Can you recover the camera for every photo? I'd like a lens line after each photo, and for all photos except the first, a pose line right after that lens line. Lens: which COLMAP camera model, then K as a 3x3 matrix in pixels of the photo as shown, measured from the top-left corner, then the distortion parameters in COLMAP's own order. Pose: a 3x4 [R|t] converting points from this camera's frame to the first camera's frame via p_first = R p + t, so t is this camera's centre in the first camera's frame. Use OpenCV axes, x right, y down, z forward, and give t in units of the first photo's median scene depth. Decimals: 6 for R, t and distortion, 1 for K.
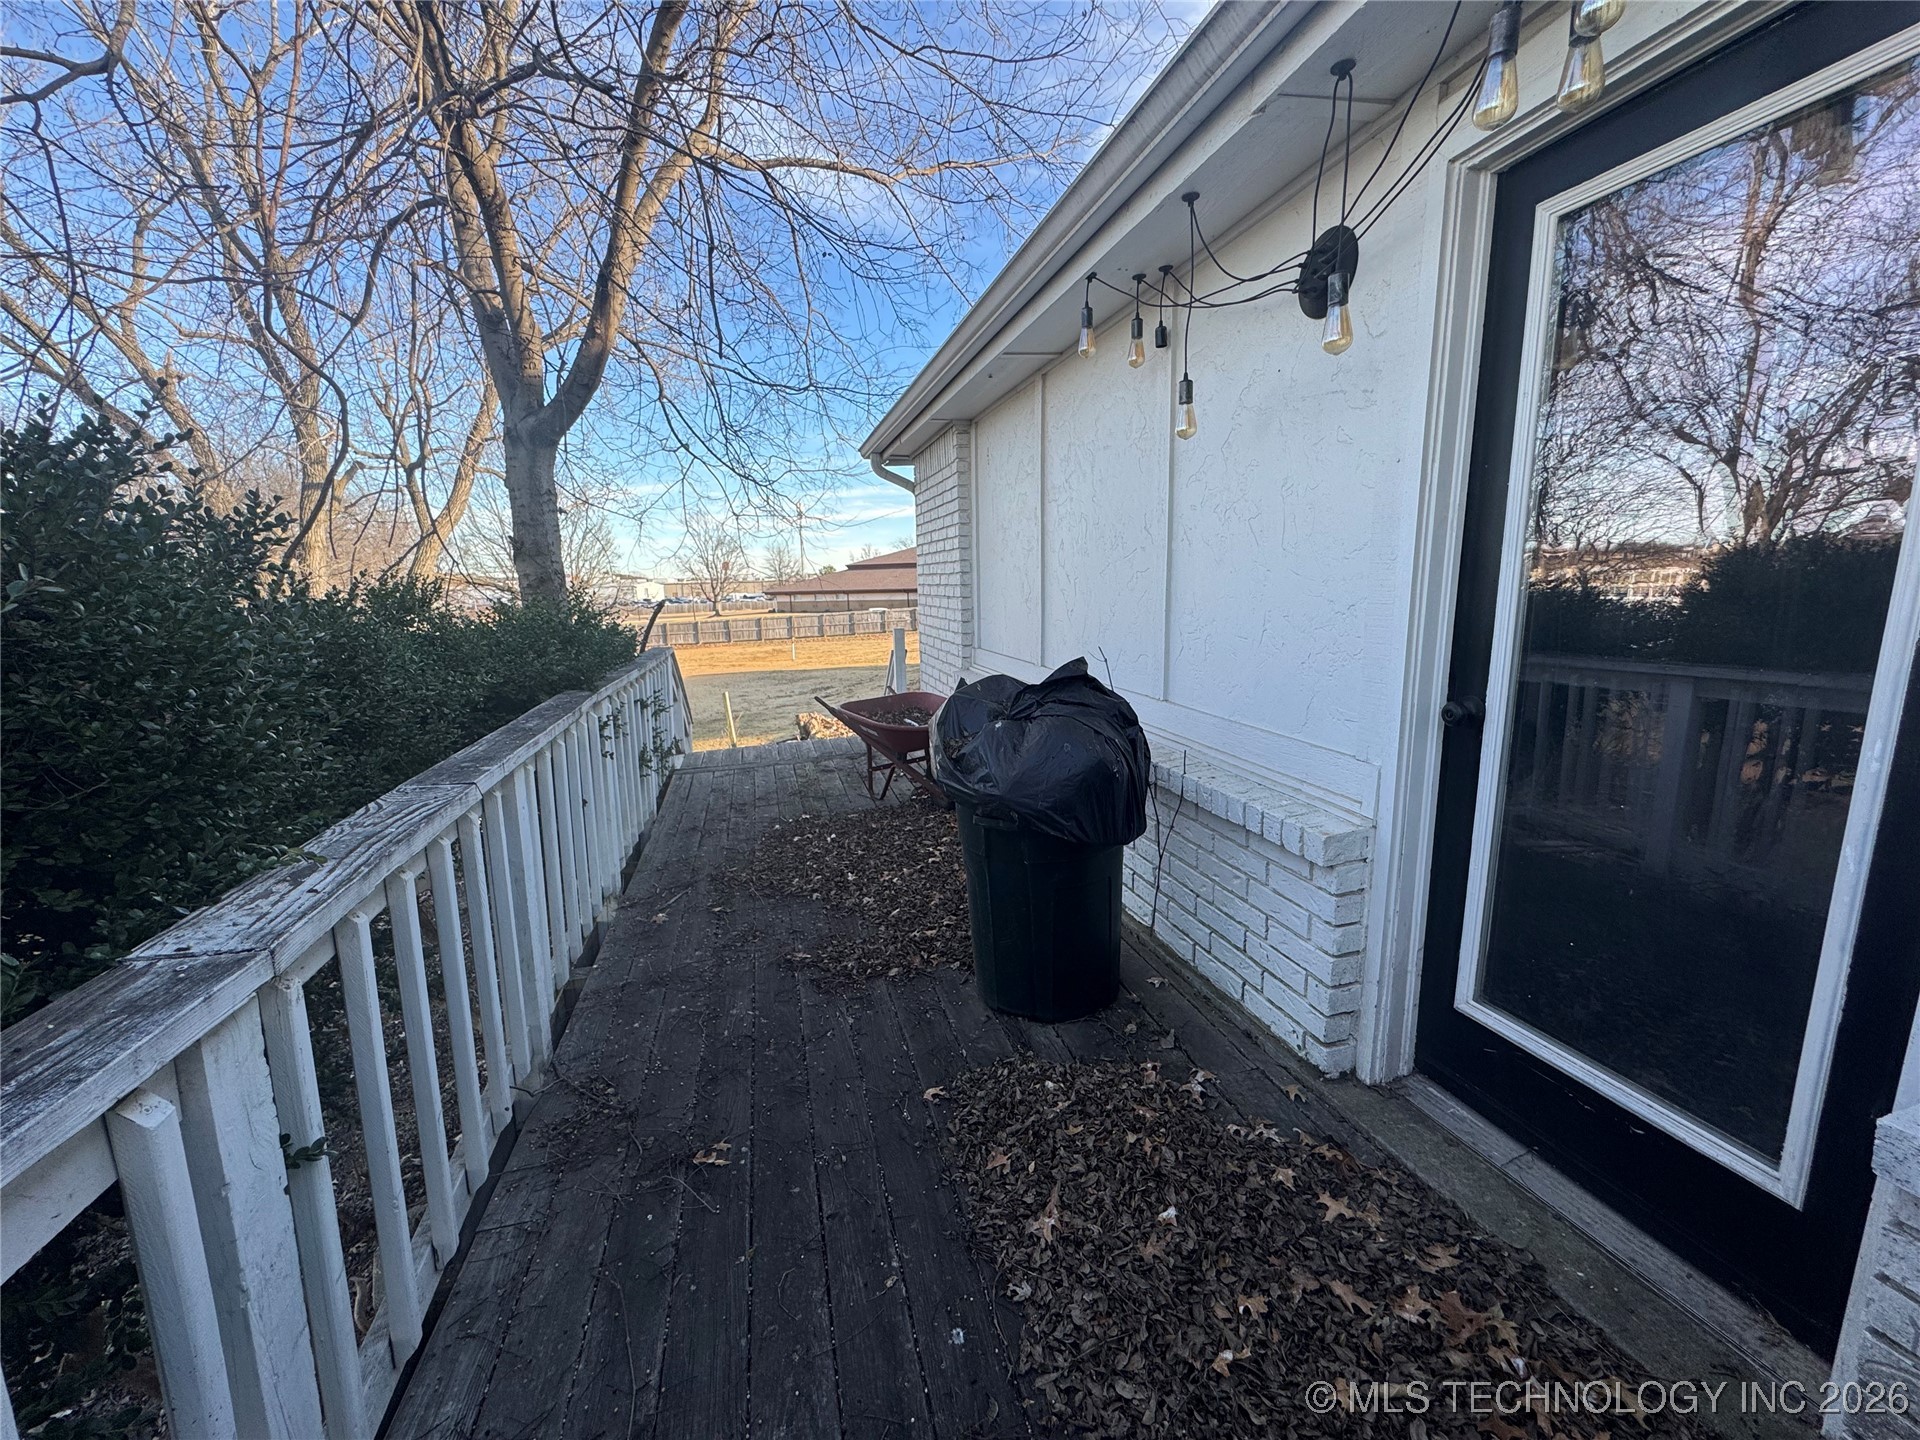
lens RADIAL K [[769.4, 0, 958.2], [0, 769.4, 719.5], [0, 0, 1]] dist [-0.002804, 0.000656]
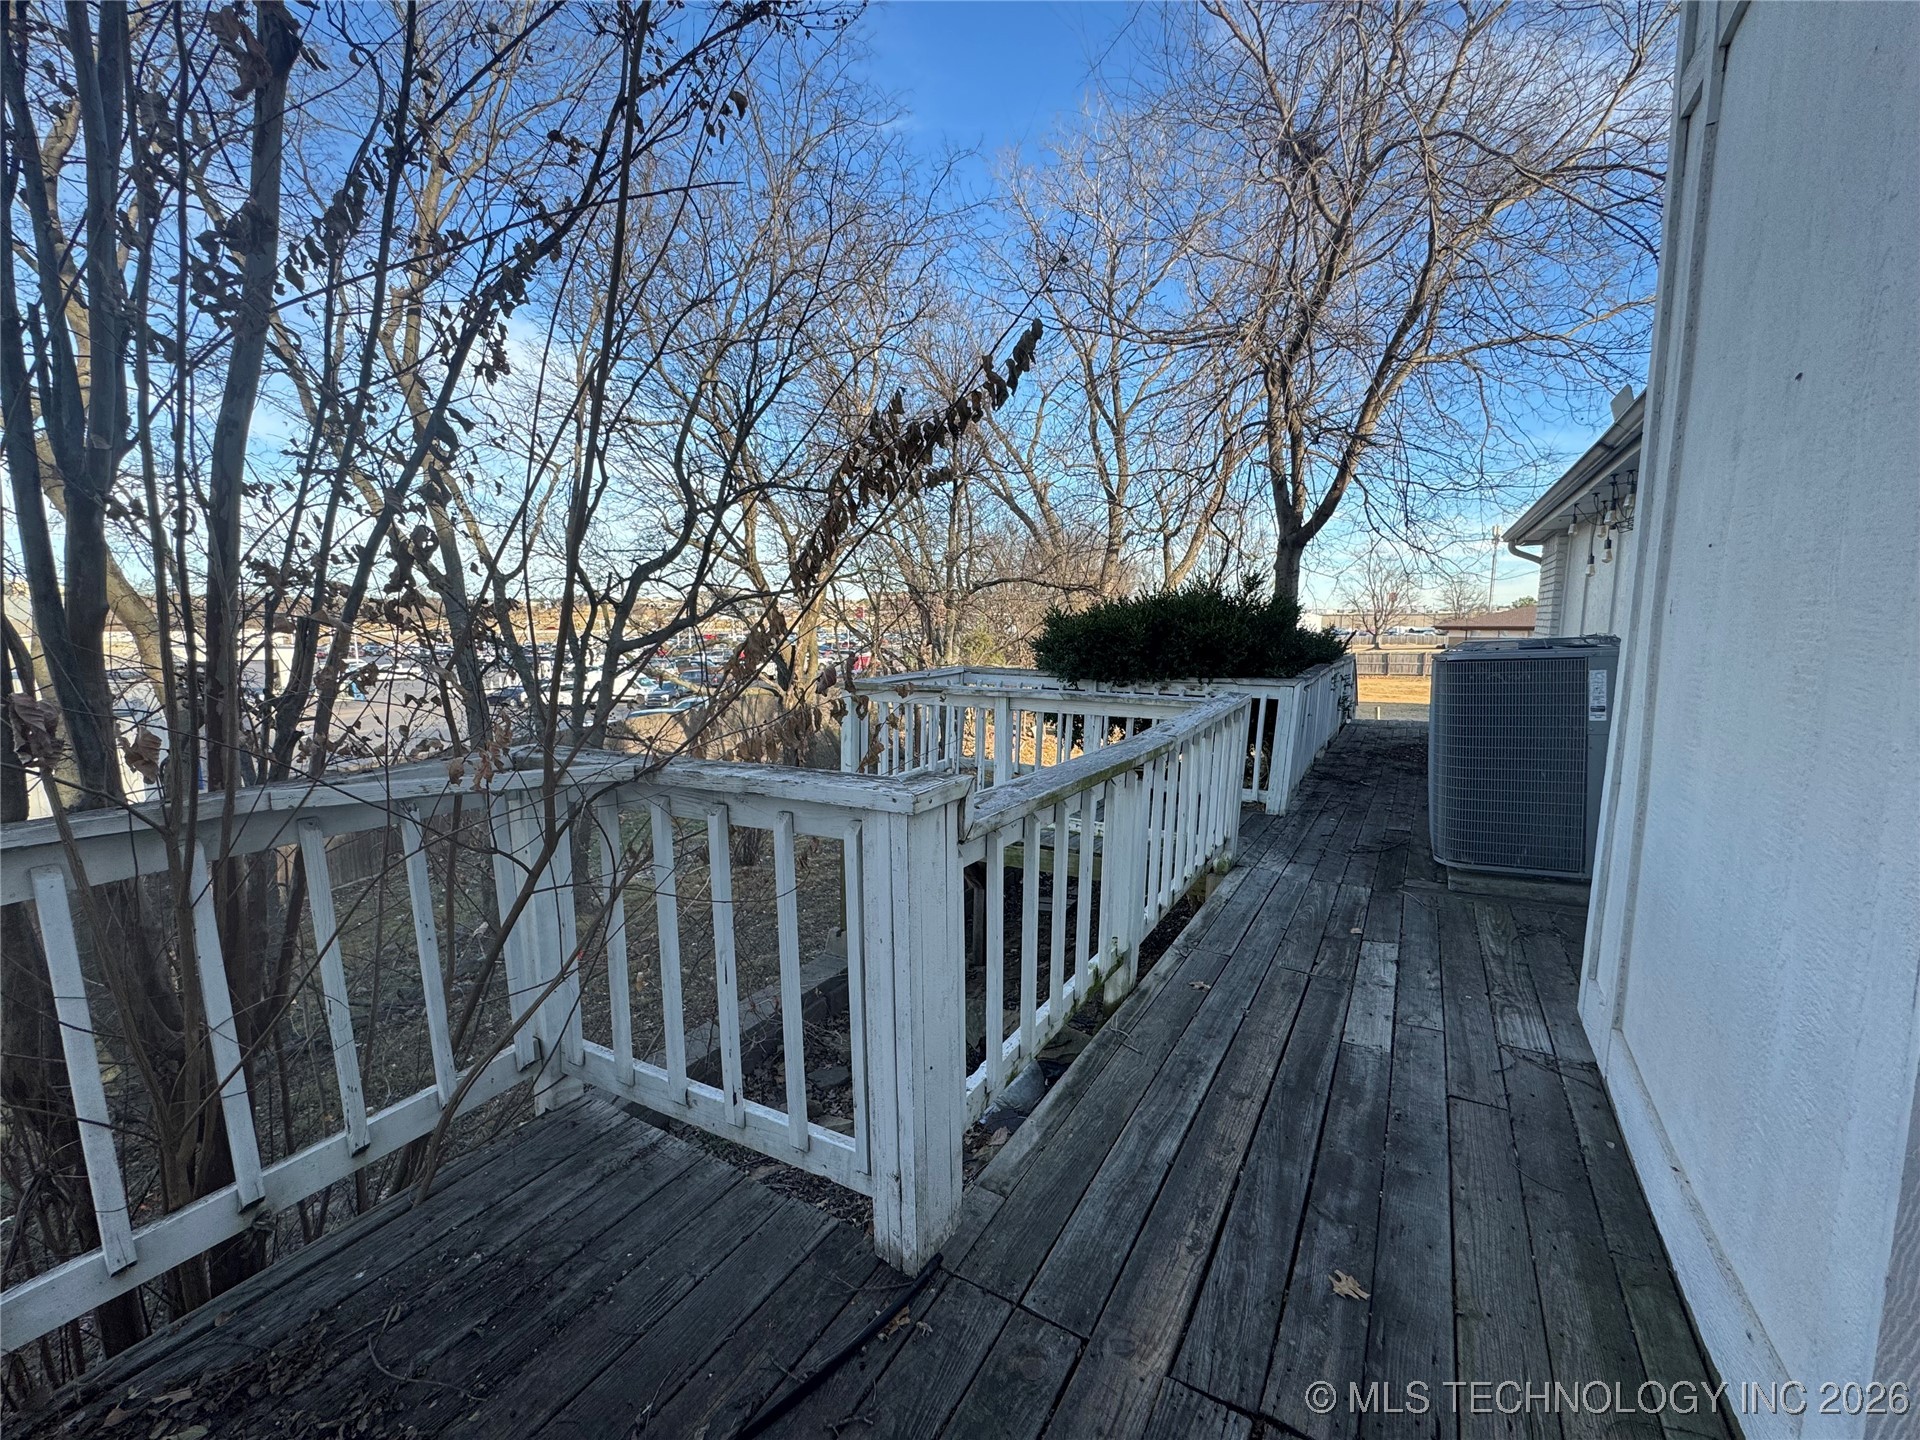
lens RADIAL K [[769.4, 0, 958.2], [0, 769.4, 719.5], [0, 0, 1]] dist [-0.002804, 0.000656]
pose [[0.698066, 0.115656, -0.706632, 0.084546], [-0.142479, 0.989570, 0.021214, 0.046411], [0.701715, 0.085871, 0.707264, -0.285451]]
